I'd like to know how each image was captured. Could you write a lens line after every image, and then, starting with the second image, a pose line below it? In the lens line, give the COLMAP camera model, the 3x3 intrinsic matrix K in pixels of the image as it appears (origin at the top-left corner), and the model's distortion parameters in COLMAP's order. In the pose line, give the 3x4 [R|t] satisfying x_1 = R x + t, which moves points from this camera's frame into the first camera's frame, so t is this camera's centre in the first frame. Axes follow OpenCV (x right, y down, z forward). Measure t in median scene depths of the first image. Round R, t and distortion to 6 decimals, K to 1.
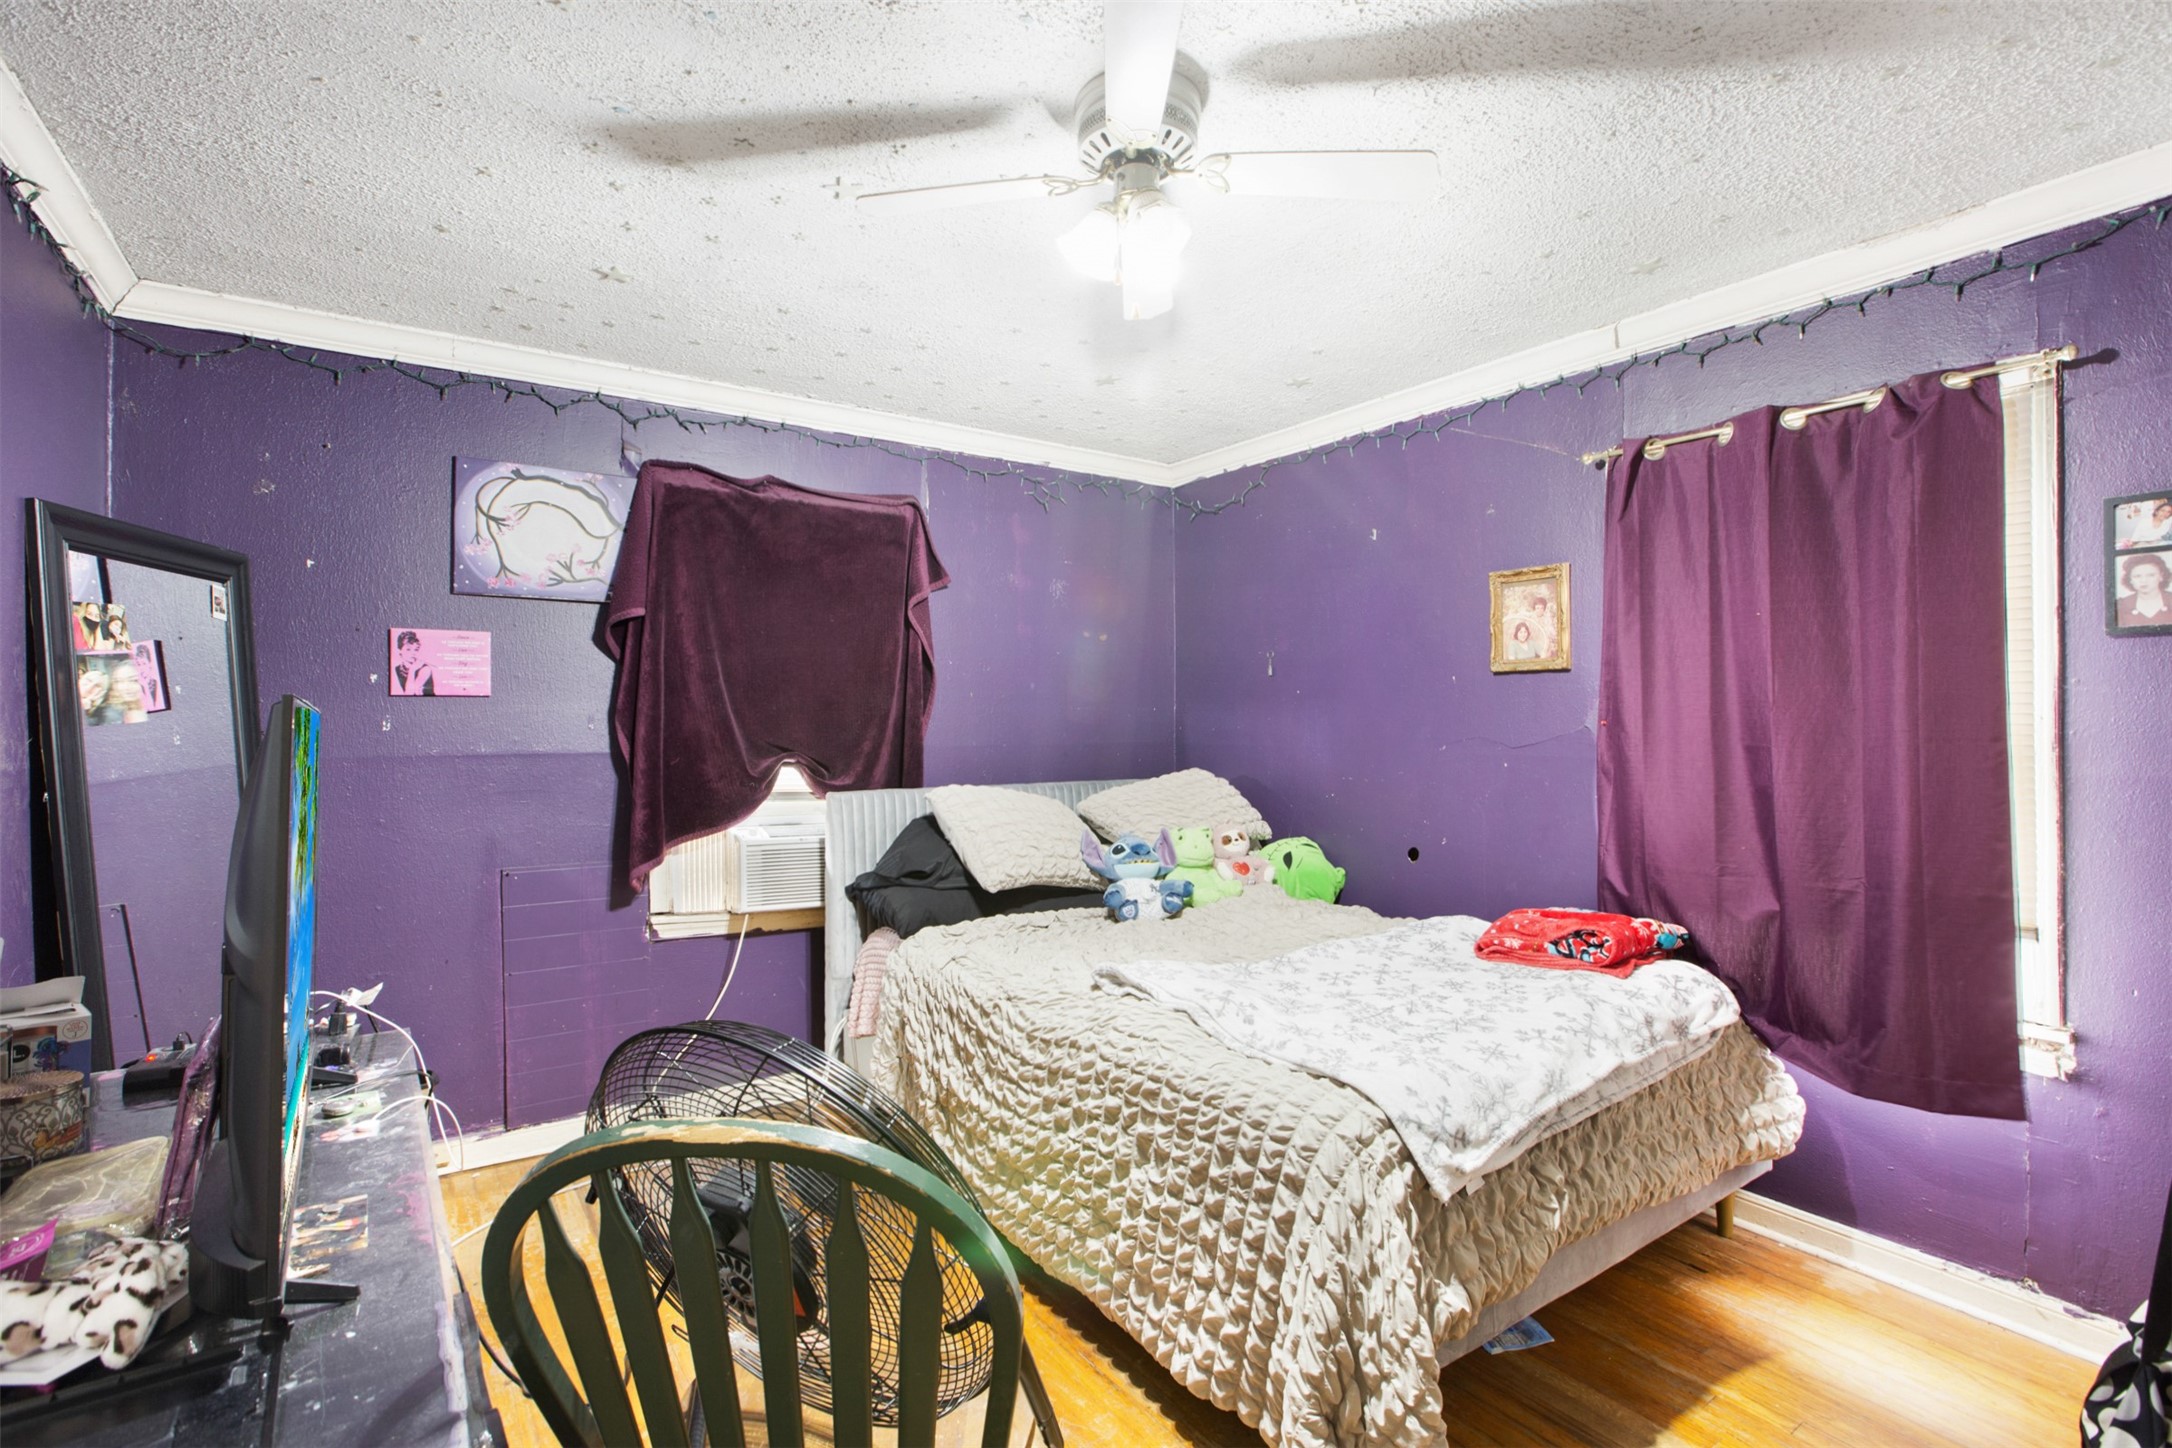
lens RADIAL K [[1028.6, 0, 1085.0], [0, 1028.6, 738.2], [0, 0, 1]] dist [-0.000881, 0.000000]
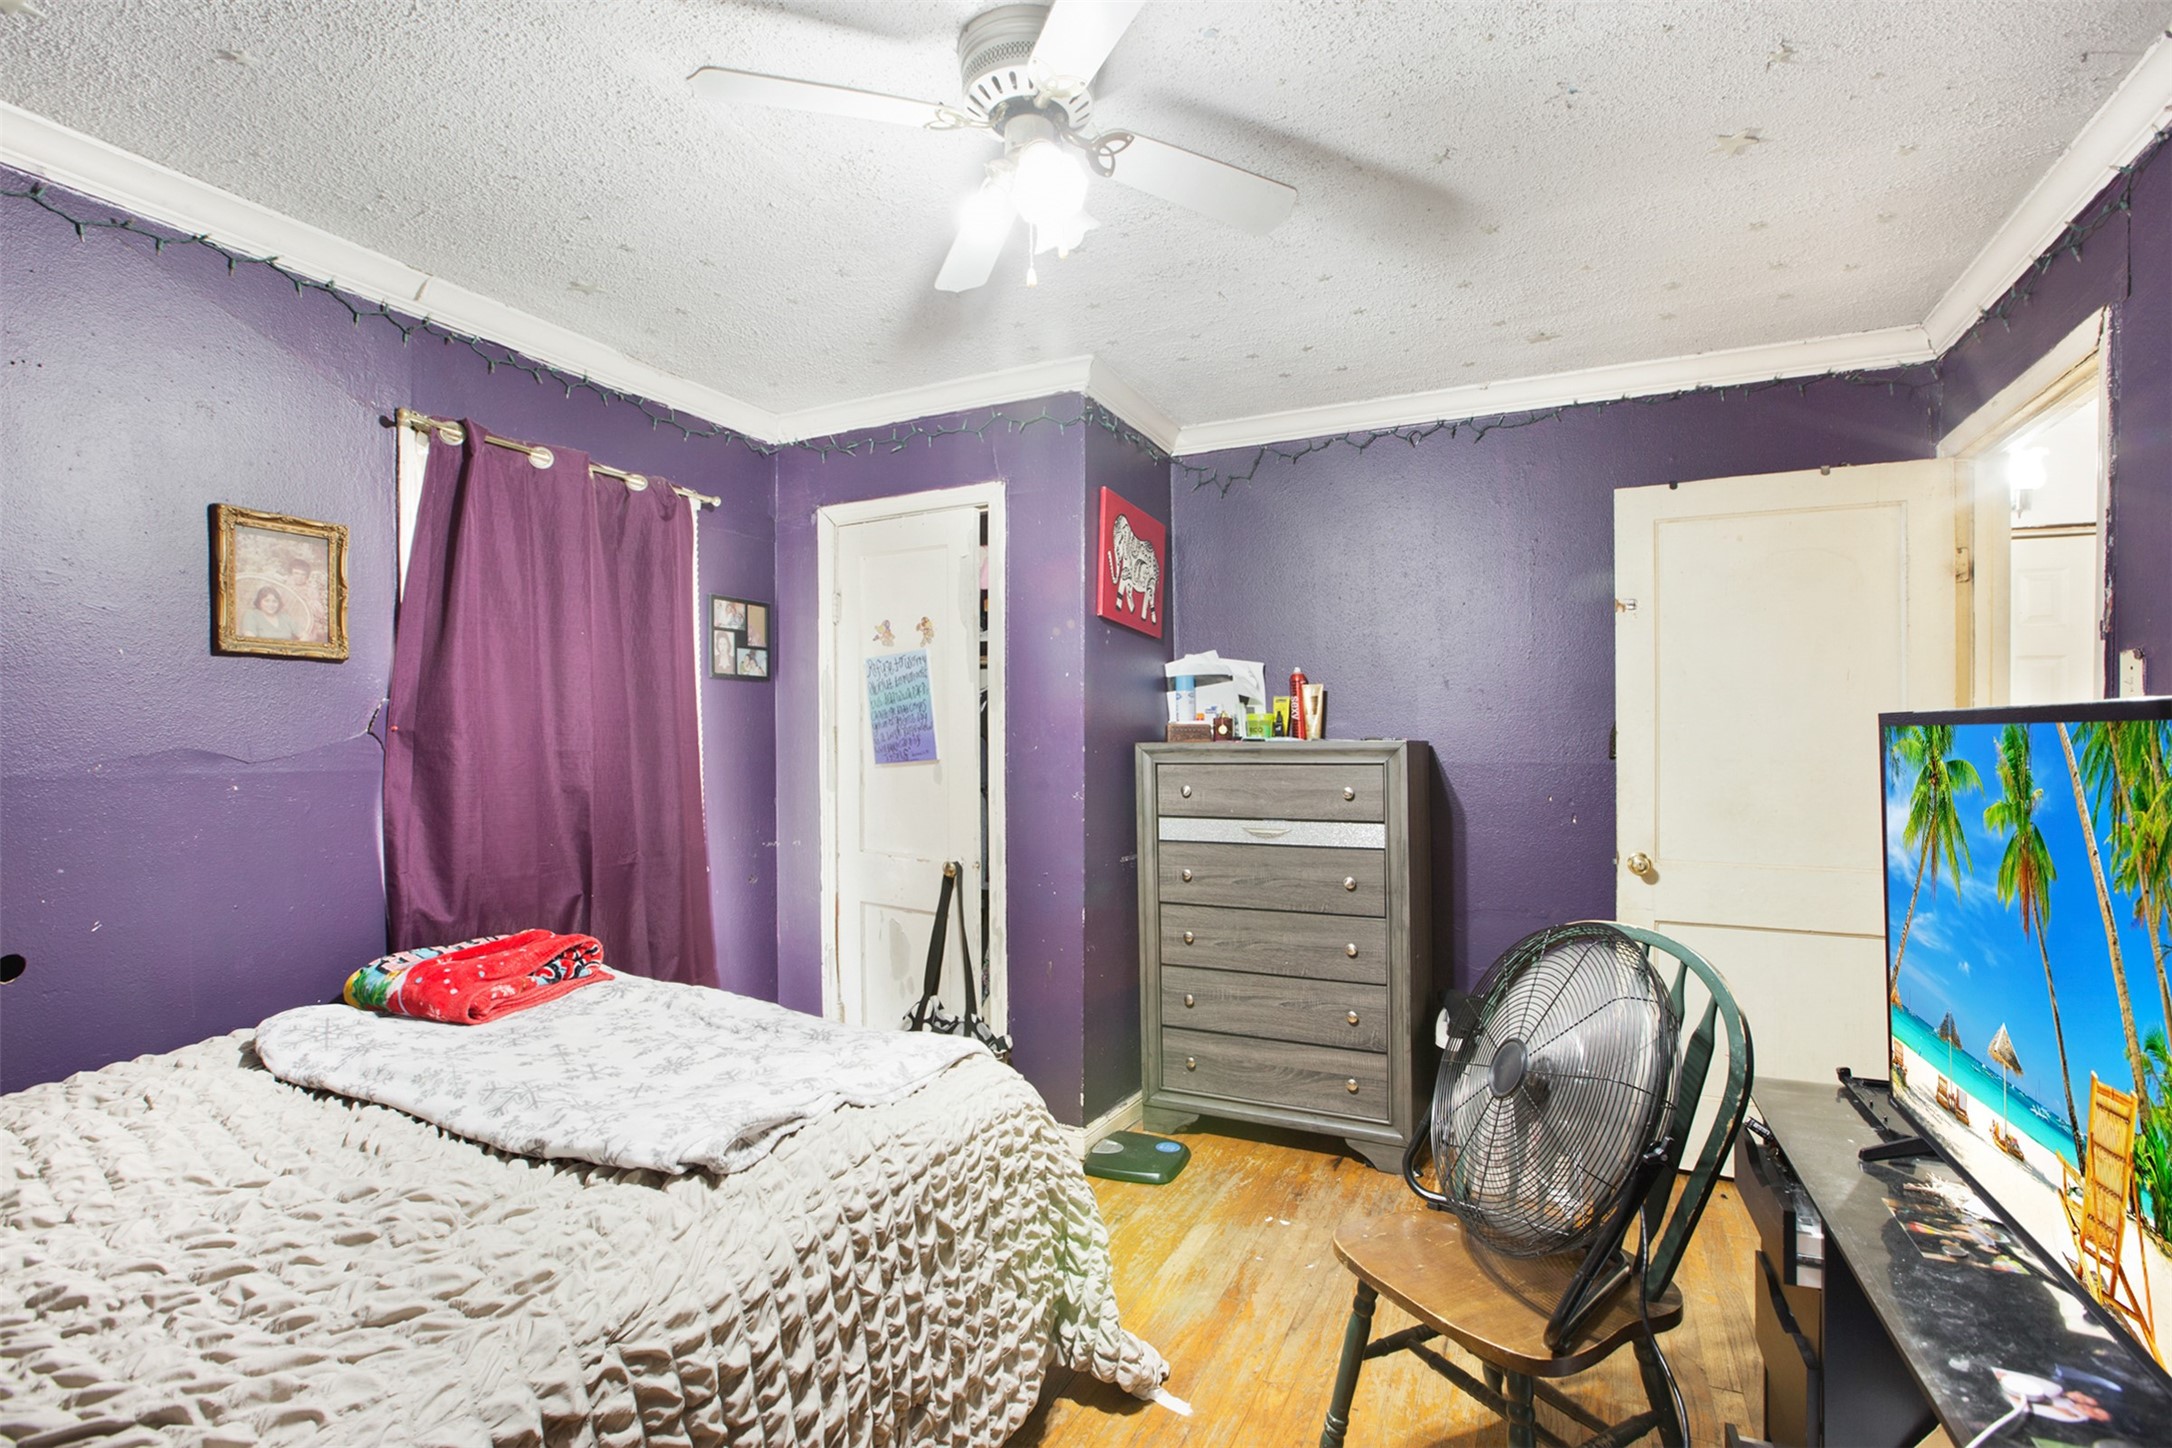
lens RADIAL K [[978.7, 0, 1104.0], [0, 978.7, 723.7], [0, 0, 1]] dist [-0.049178, 0.014655]
pose [[-0.504055, 0.010673, 0.863605, -0.447596], [0.015460, 0.999875, -0.003334, -0.006671], [-0.863533, 0.011671, -0.504157, 0.856838]]
